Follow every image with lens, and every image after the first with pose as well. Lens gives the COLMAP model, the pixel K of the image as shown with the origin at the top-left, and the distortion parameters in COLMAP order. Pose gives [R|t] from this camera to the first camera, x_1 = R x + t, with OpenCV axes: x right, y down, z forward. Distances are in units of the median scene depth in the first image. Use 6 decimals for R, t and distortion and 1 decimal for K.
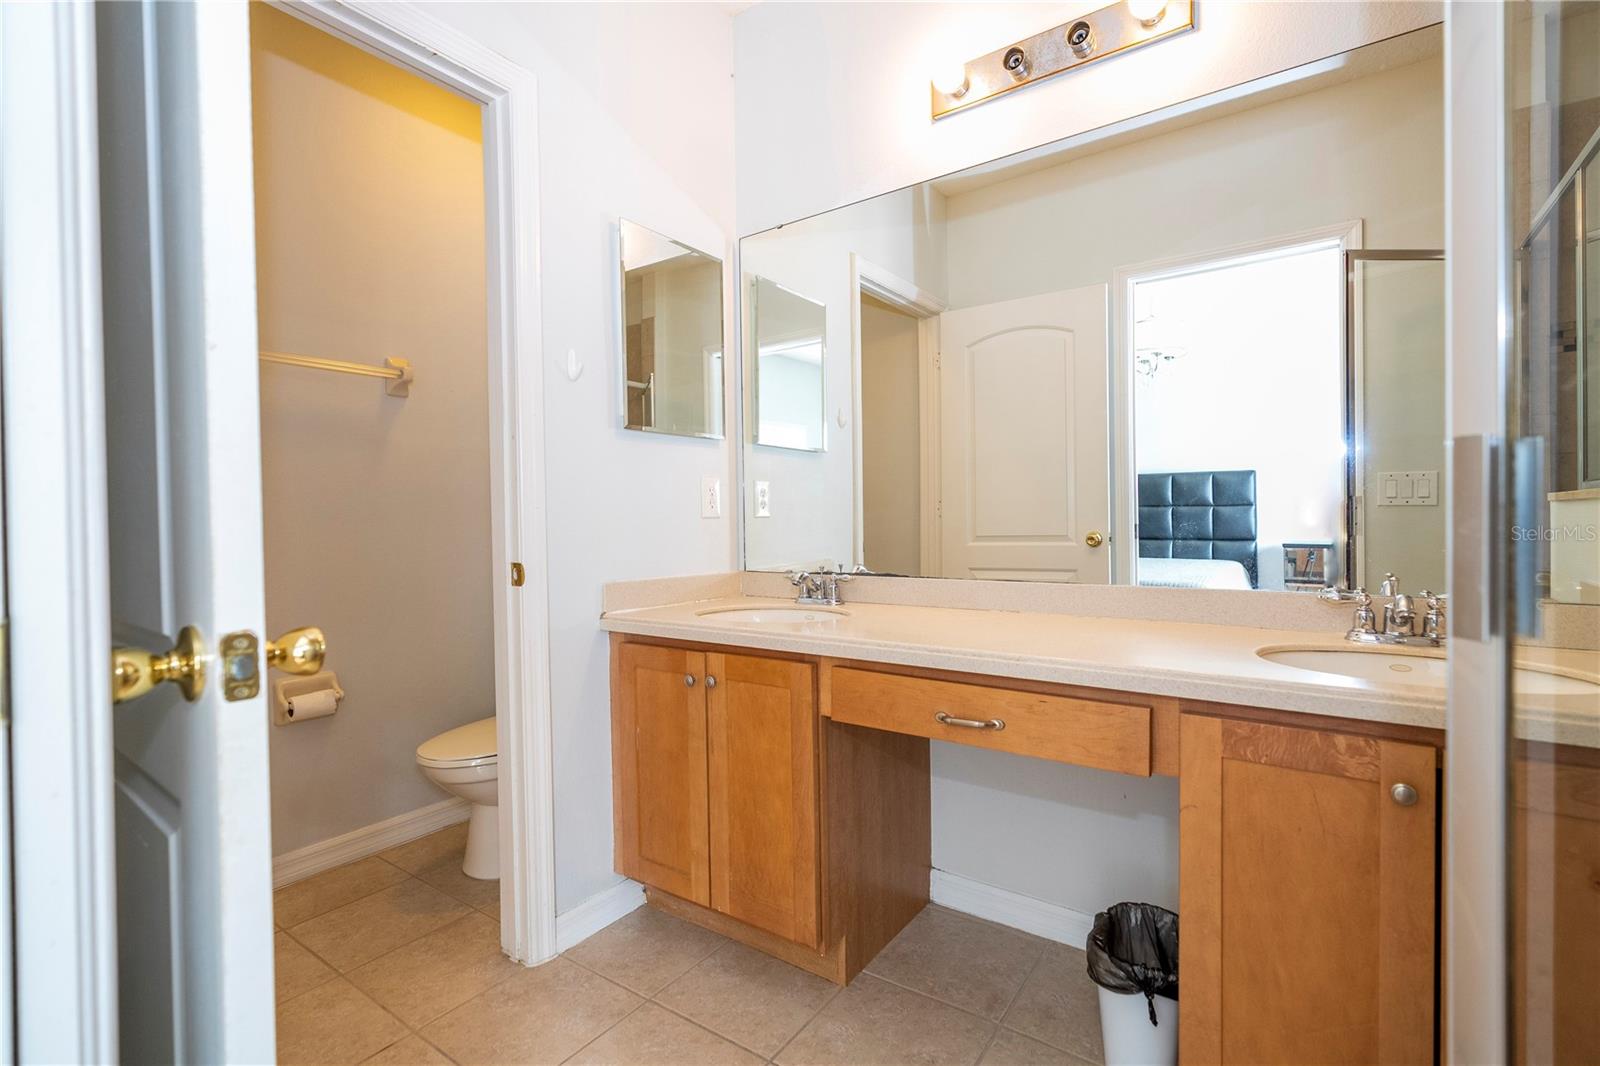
lens RADIAL K [[728.5, 0, 807.0], [0, 728.5, 526.9], [0, 0, 1]] dist [0.002534, 0.000276]
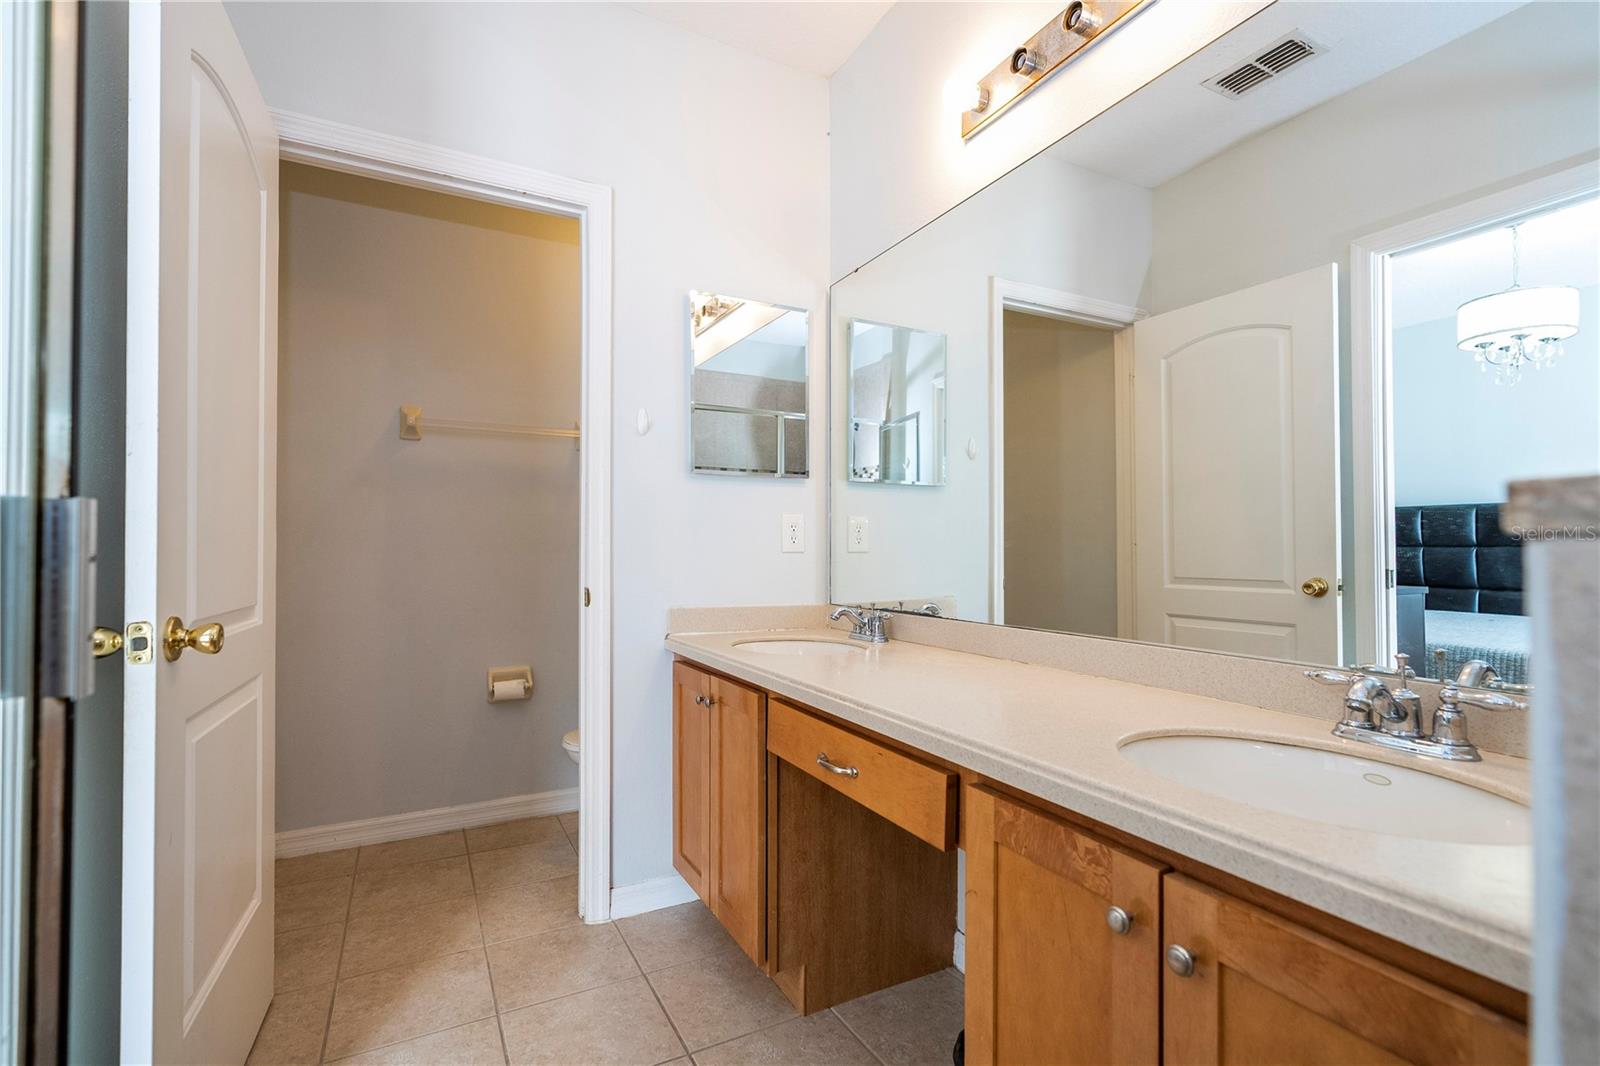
lens RADIAL K [[733.8, 0, 801.6], [0, 733.8, 543.3], [0, 0, 1]] dist [-0.003274, -0.000362]
pose [[0.892991, 0.011817, -0.449918, 0.436623], [-0.020073, 0.999706, -0.013583, -0.013798], [0.449626, 0.021161, 0.892966, 0.061653]]
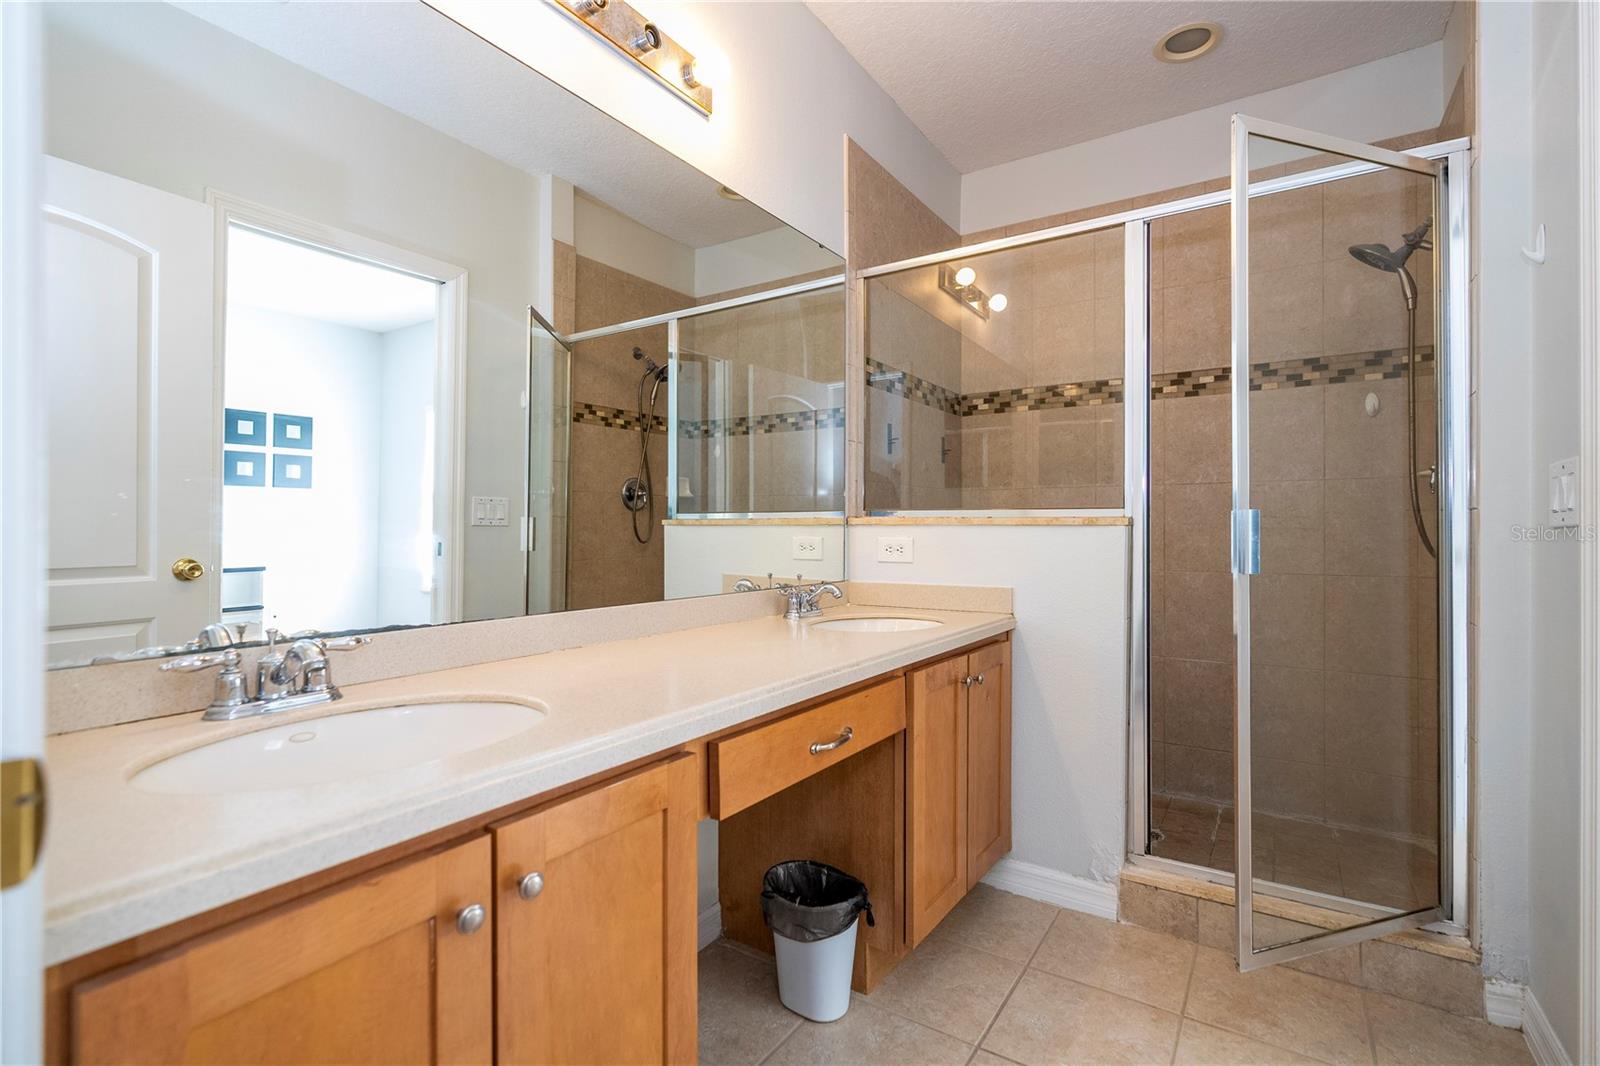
lens RADIAL K [[728.5, 0, 807.0], [0, 728.5, 526.9], [0, 0, 1]] dist [0.002534, 0.000276]
pose [[-0.018565, 0.013847, 0.999732, -0.531259], [0.015691, 0.999785, -0.013557, -0.005305], [-0.999705, 0.015435, -0.018778, 0.735032]]
